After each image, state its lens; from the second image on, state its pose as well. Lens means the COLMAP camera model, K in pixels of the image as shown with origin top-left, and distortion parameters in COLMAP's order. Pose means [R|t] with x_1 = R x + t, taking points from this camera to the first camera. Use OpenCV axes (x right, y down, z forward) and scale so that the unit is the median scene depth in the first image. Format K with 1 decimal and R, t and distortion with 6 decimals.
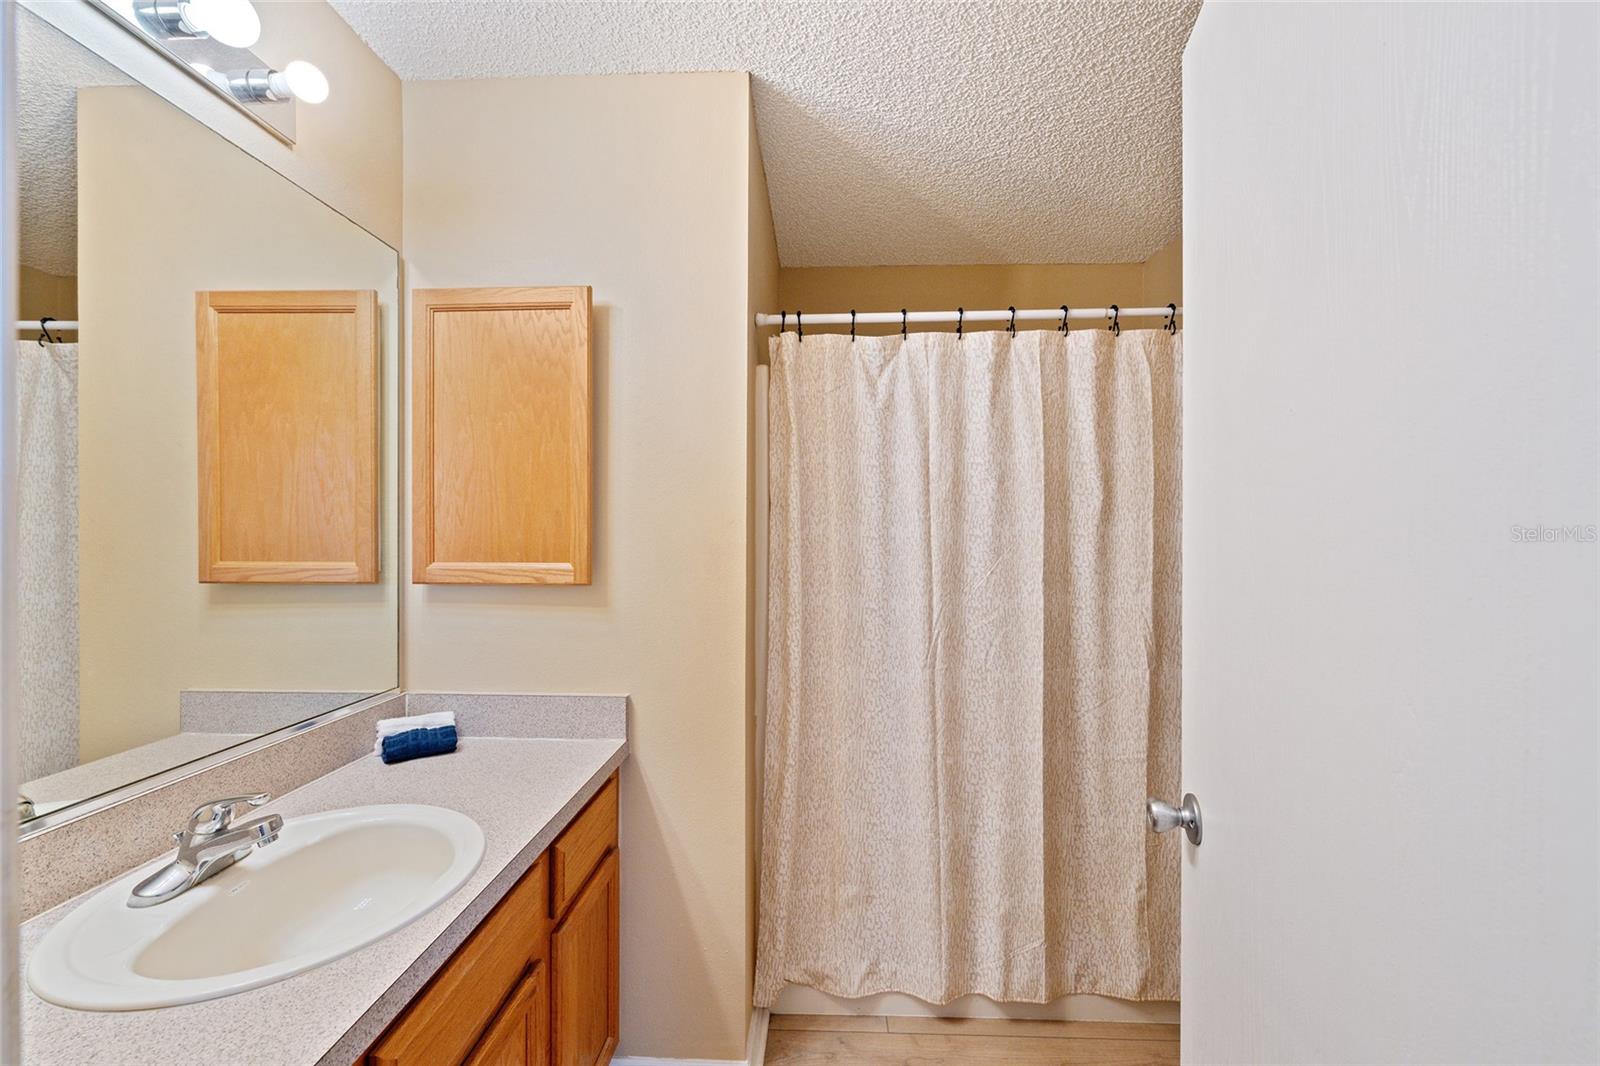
lens RADIAL K [[634.3, 0, 804.1], [0, 634.3, 535.8], [0, 0, 1]] dist [-0.000870, -0.000412]
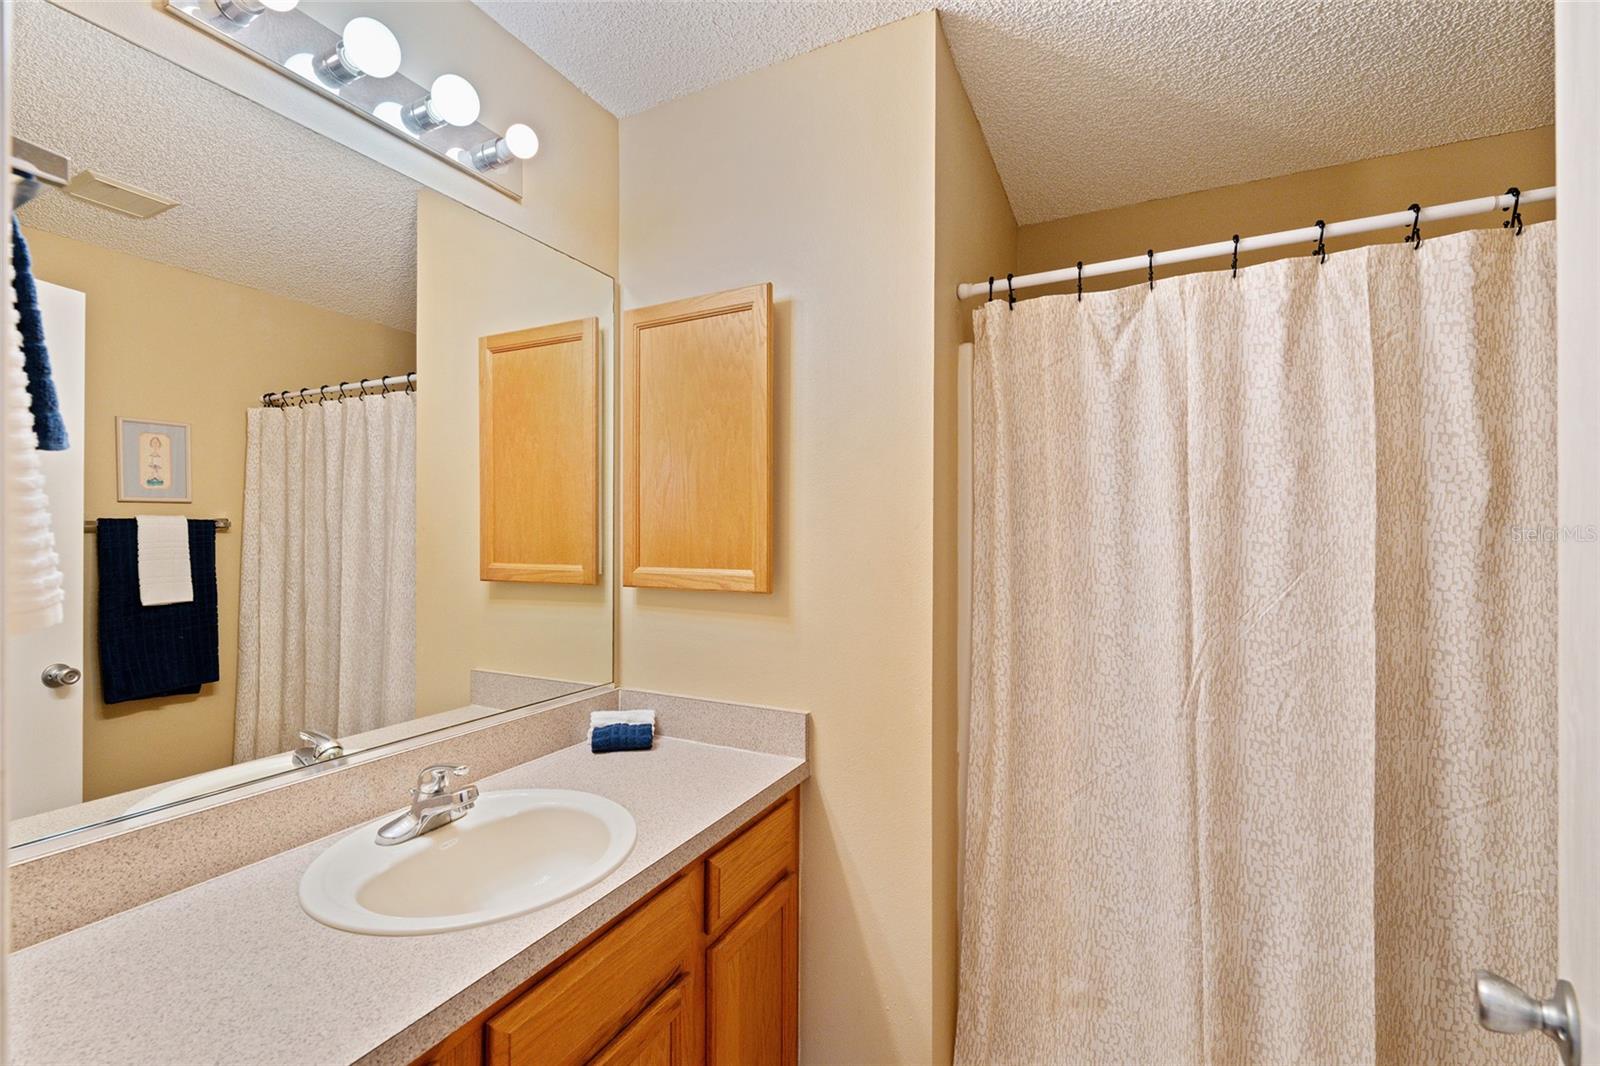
lens RADIAL K [[689.4, 0, 790.8], [0, 689.4, 536.9], [0, 0, 1]] dist [-0.002299, -0.000800]
pose [[0.908663, -0.000500, -0.417530, 0.112147], [-0.002342, 0.999977, -0.006293, -0.001290], [0.417524, 0.006696, 0.908641, 0.057825]]
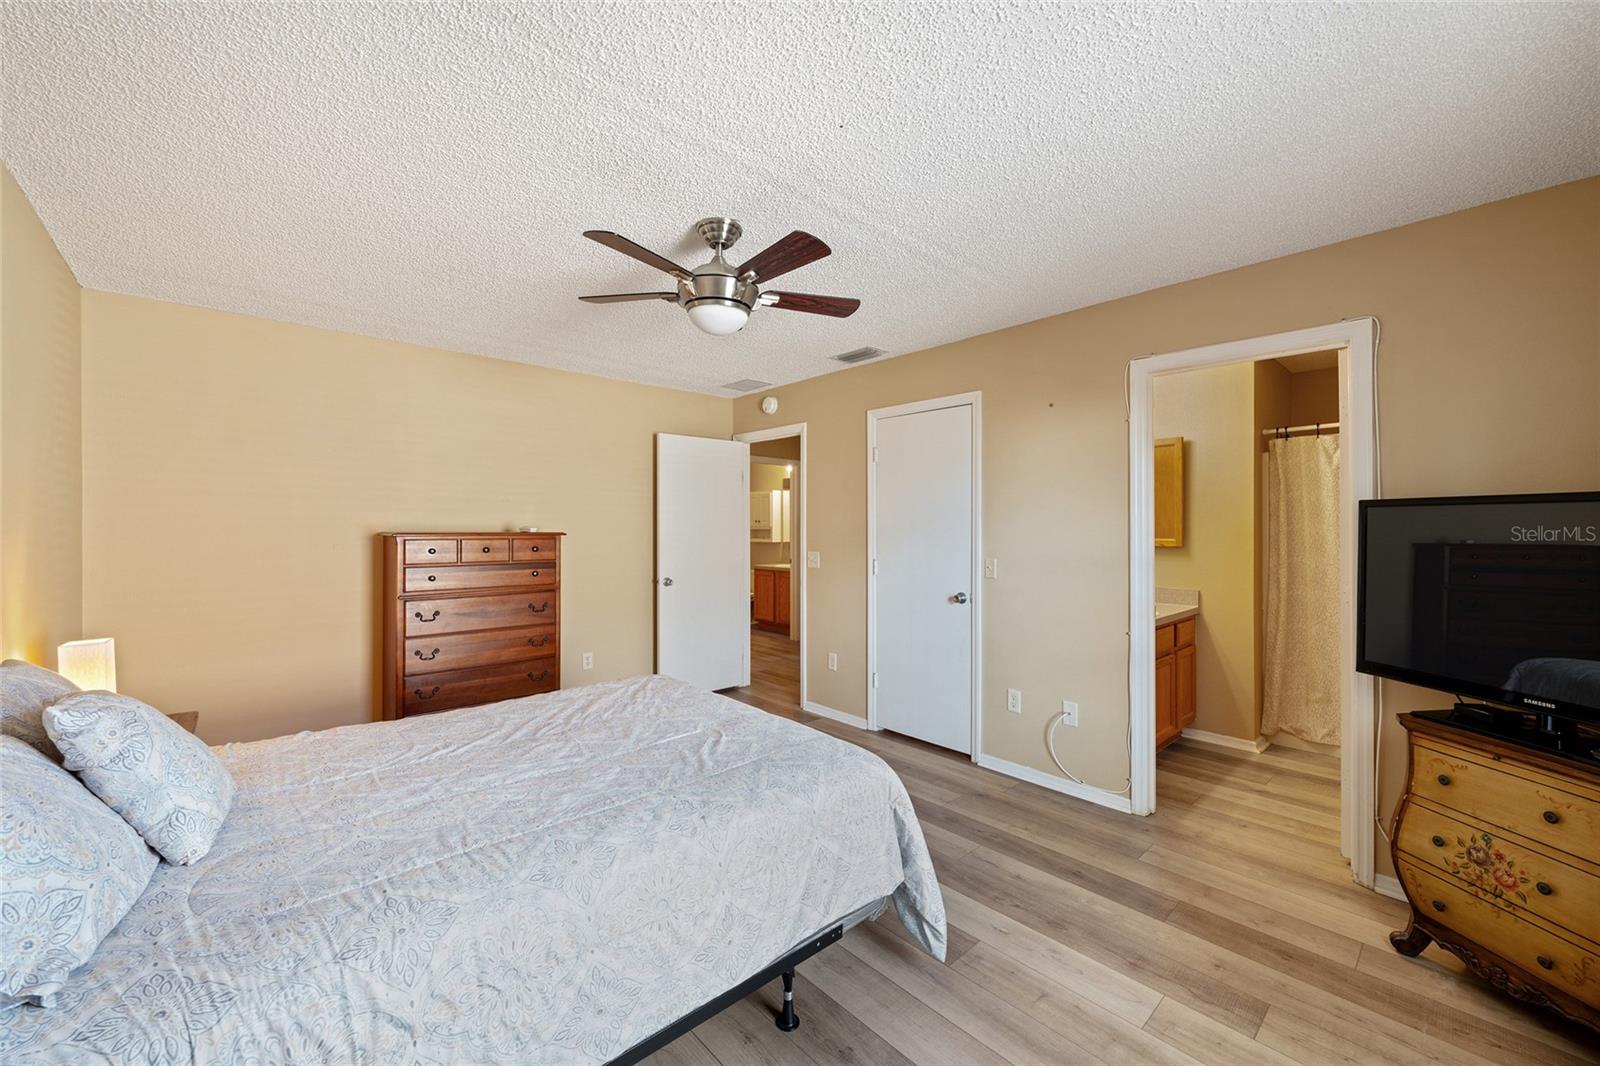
lens RADIAL K [[624.0, 0, 795.8], [0, 624.0, 524.5], [0, 0, 1]] dist [-0.001414, 0.000001]
pose [[0.704345, -0.003696, -0.709848, 0.337805], [-0.001230, 0.999979, -0.006427, -0.000092], [0.709857, 0.005400, 0.704325, -1.780983]]
